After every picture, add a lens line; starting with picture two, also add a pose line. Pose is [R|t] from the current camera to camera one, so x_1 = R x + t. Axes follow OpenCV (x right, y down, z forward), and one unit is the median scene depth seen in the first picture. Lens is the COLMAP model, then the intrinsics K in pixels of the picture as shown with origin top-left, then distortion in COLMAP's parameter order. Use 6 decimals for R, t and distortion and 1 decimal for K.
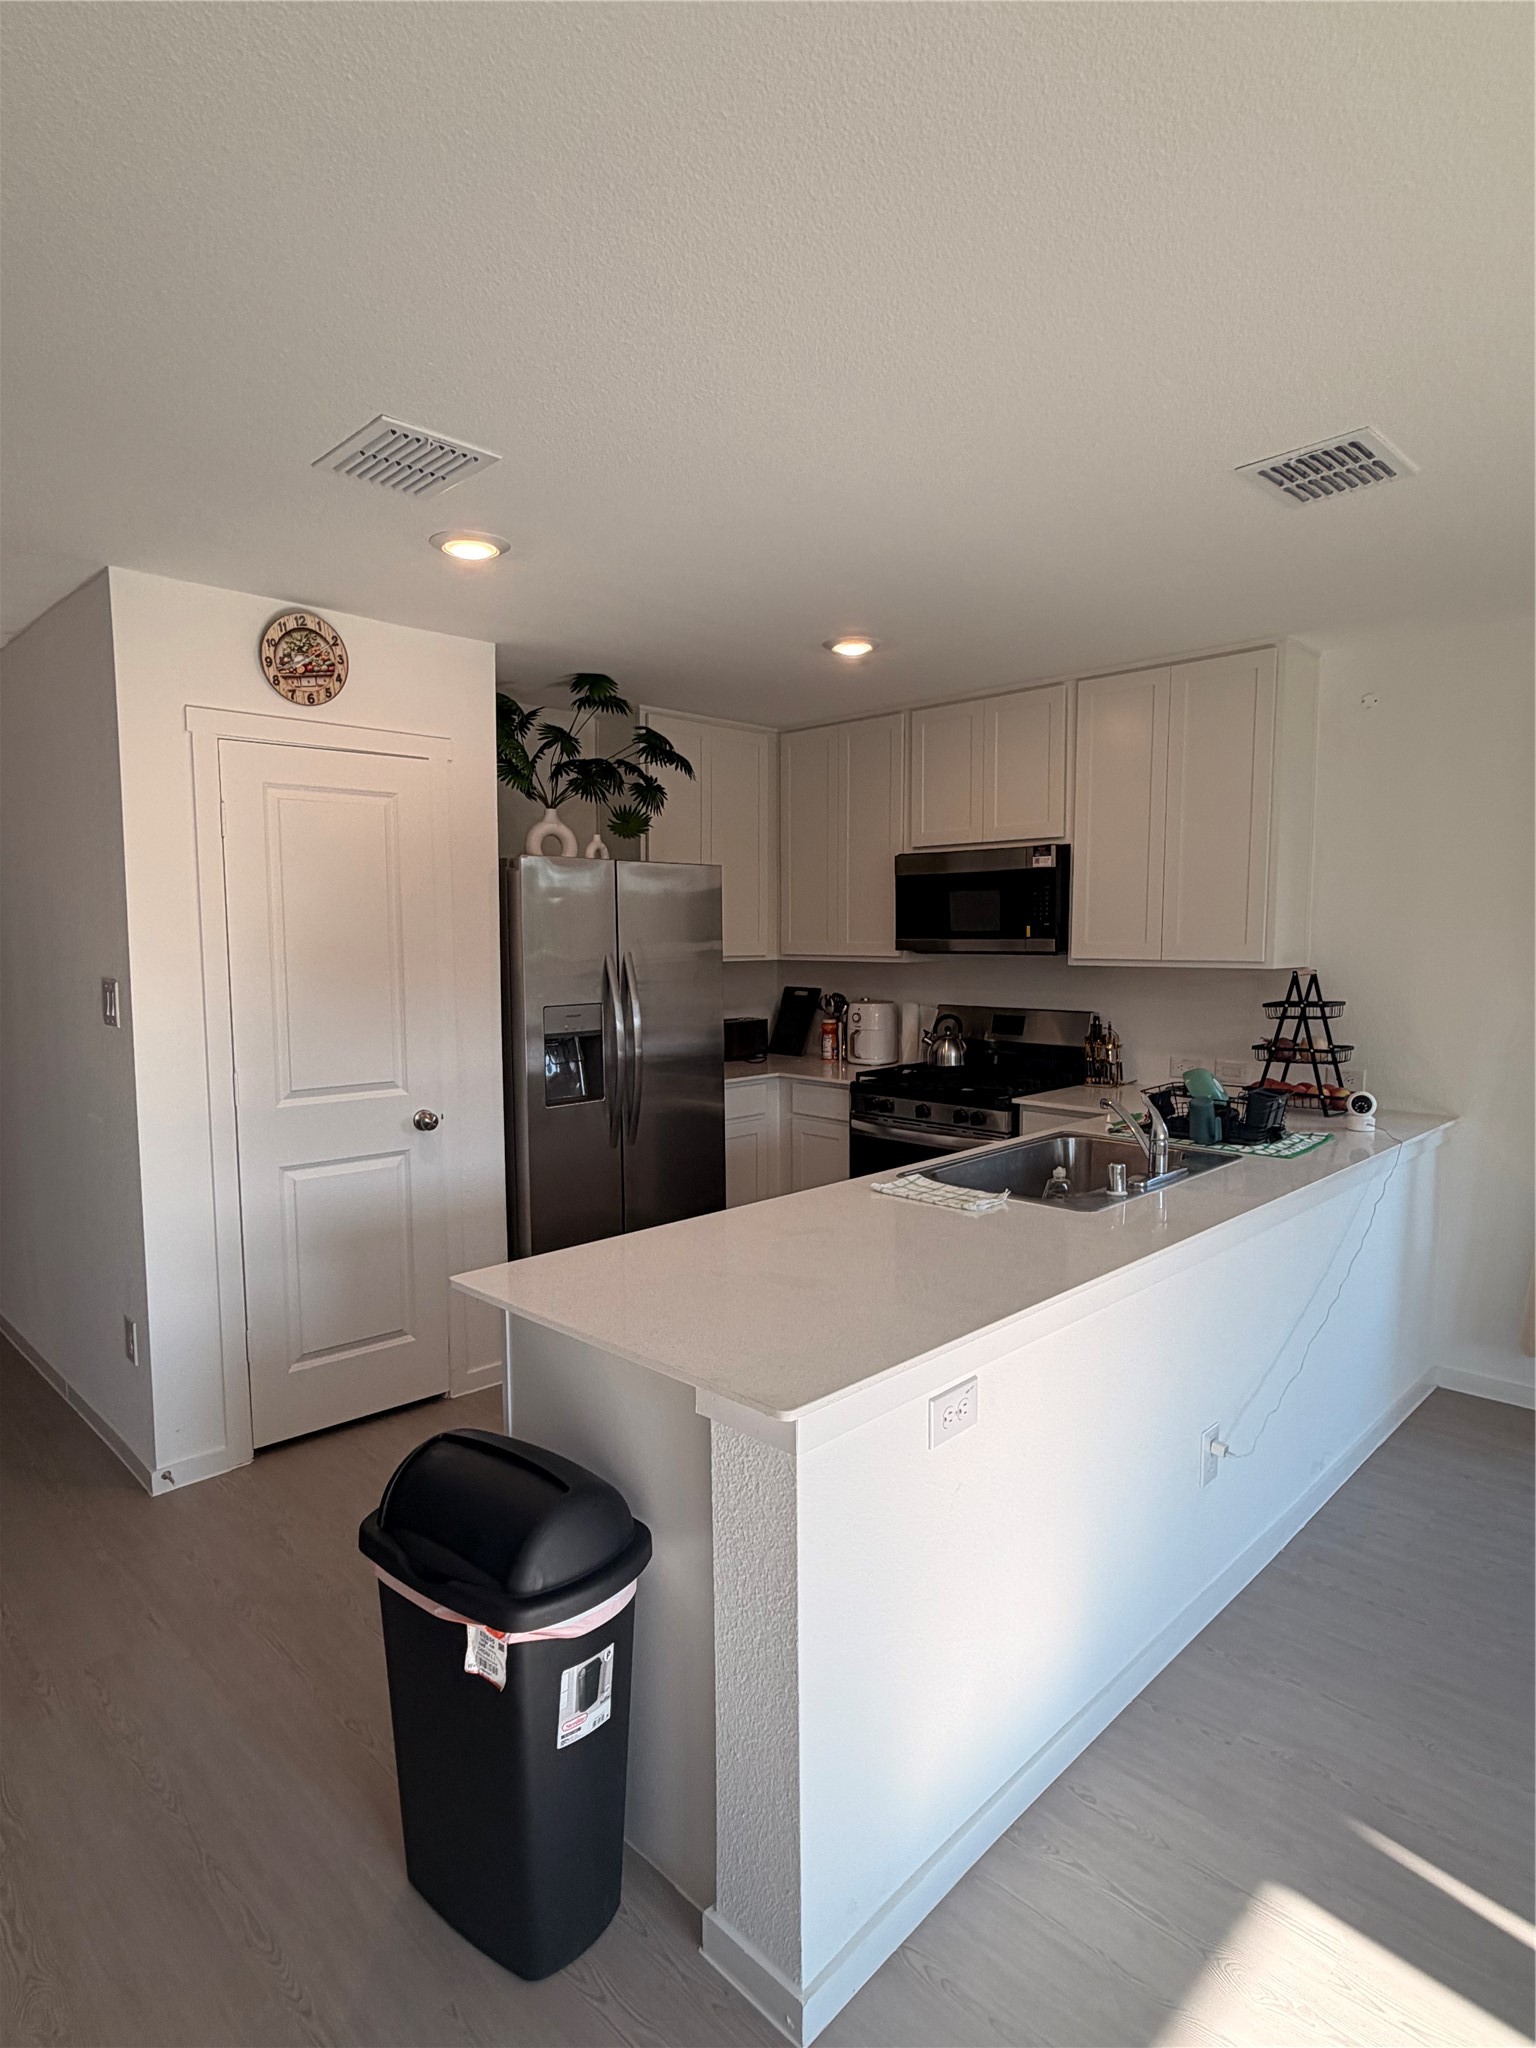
lens RADIAL K [[1101.6, 0, 768.0], [0, 1101.6, 1024.0], [0, 0, 1]] dist [-0.002625, 0.000982]
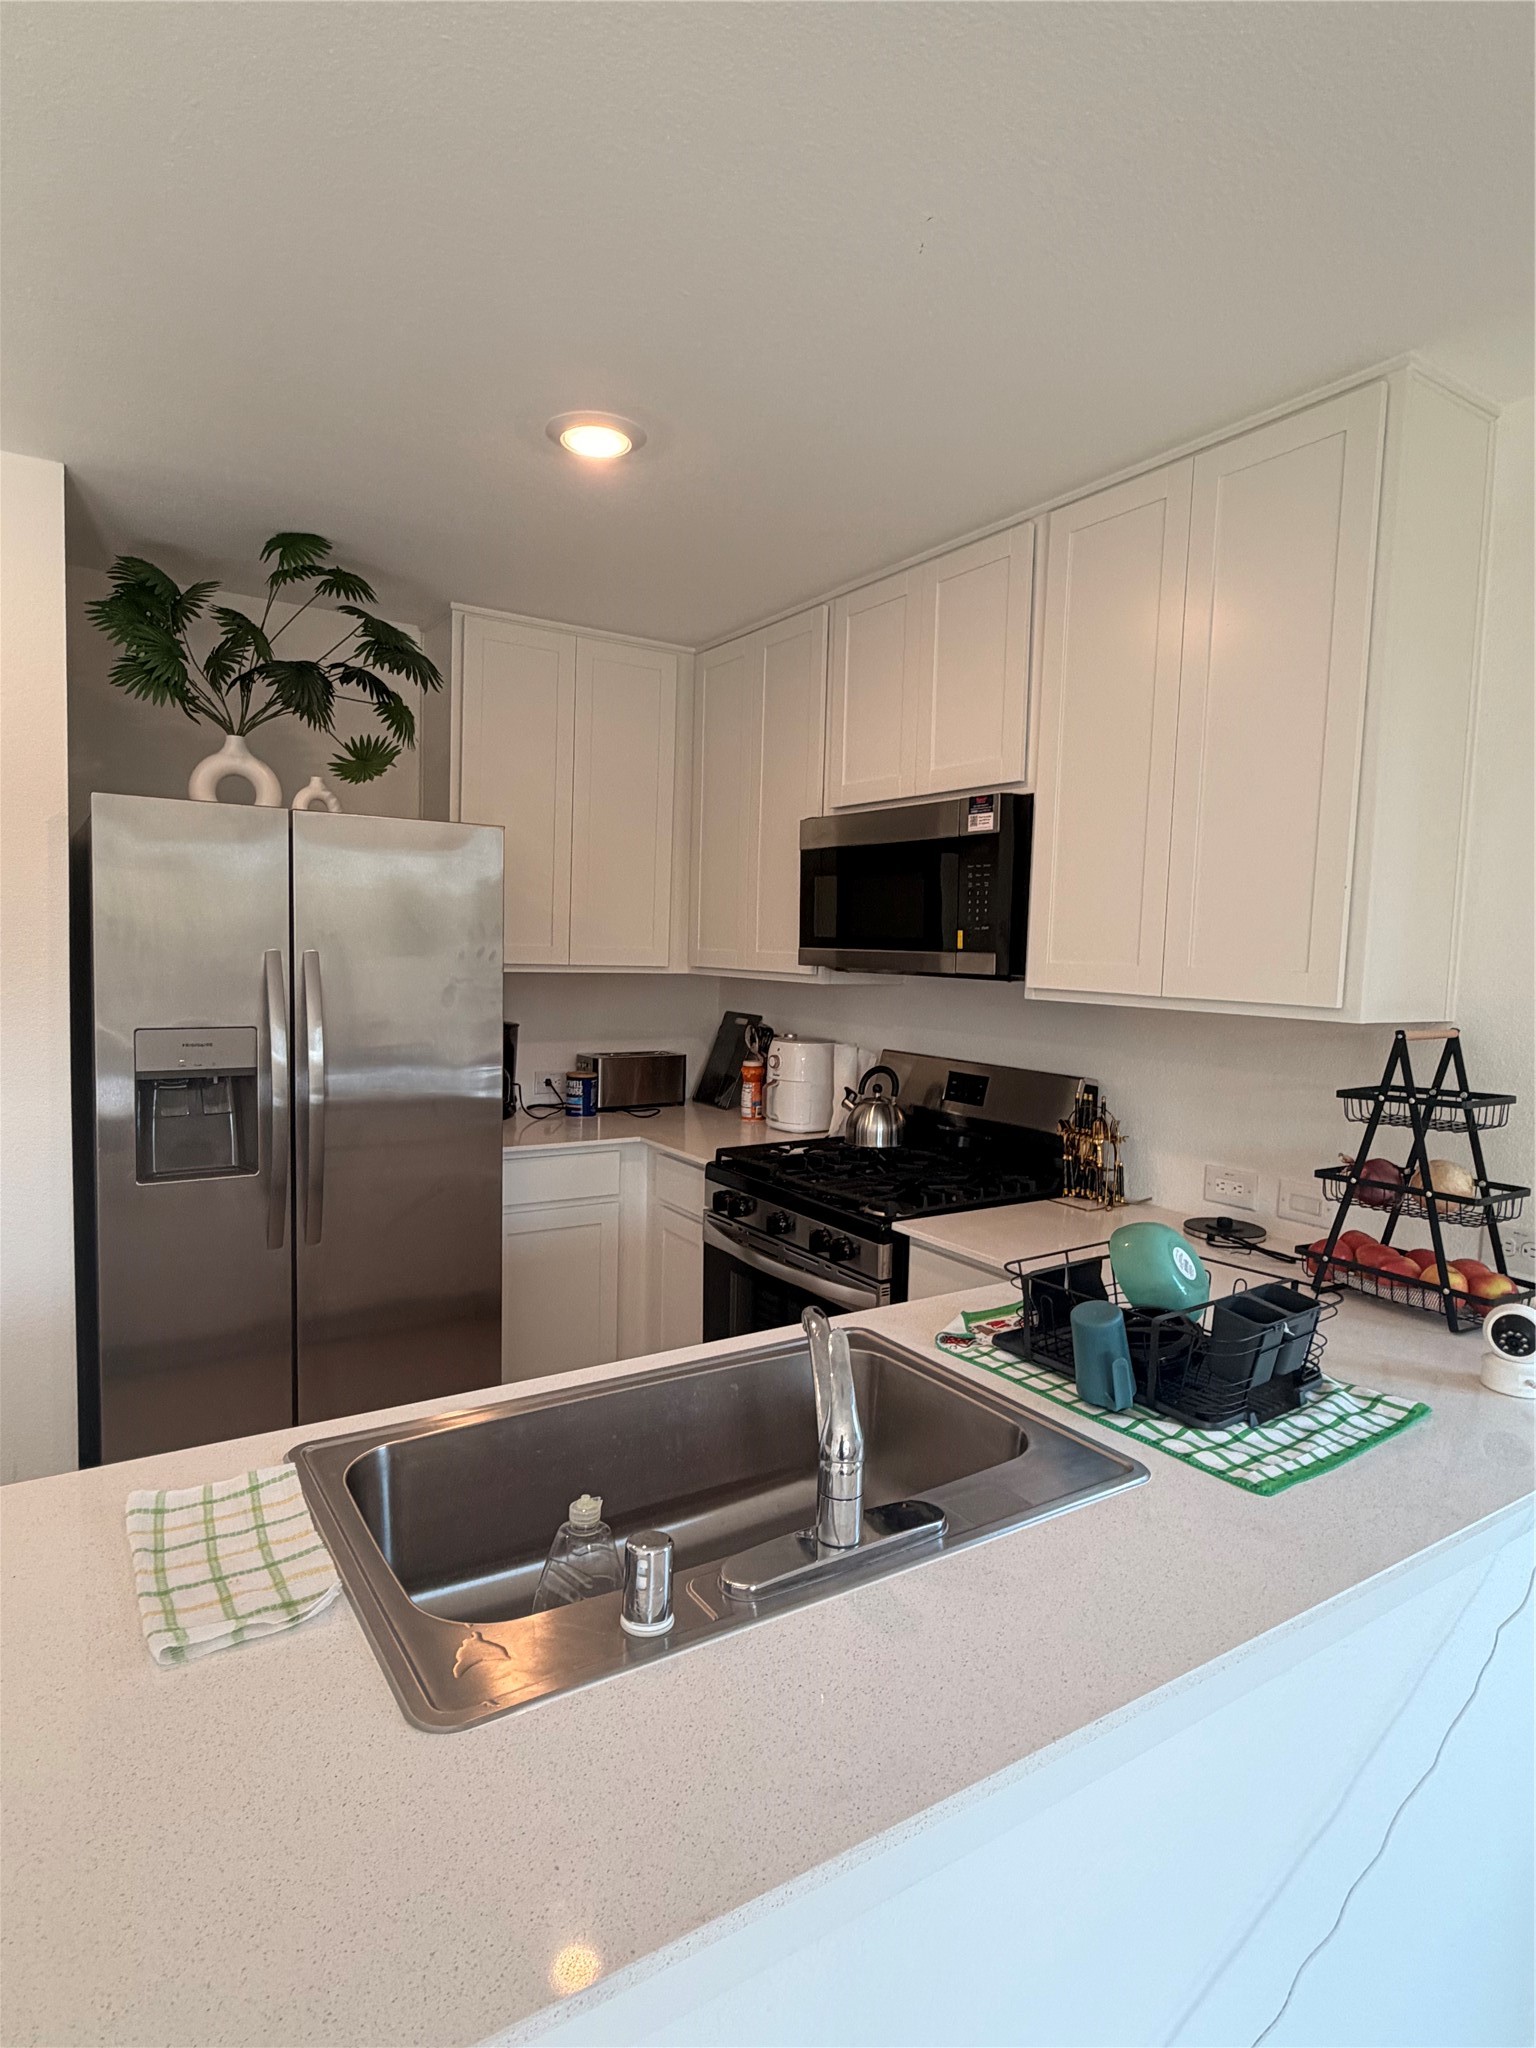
lens RADIAL K [[1101.6, 0, 768.0], [0, 1101.6, 1024.0], [0, 0, 1]] dist [-0.002625, 0.000982]
pose [[0.977318, 0.047885, -0.206292, 0.264028], [-0.050619, 0.998686, -0.007995, -0.028669], [0.205638, 0.018256, 0.978458, 0.397913]]
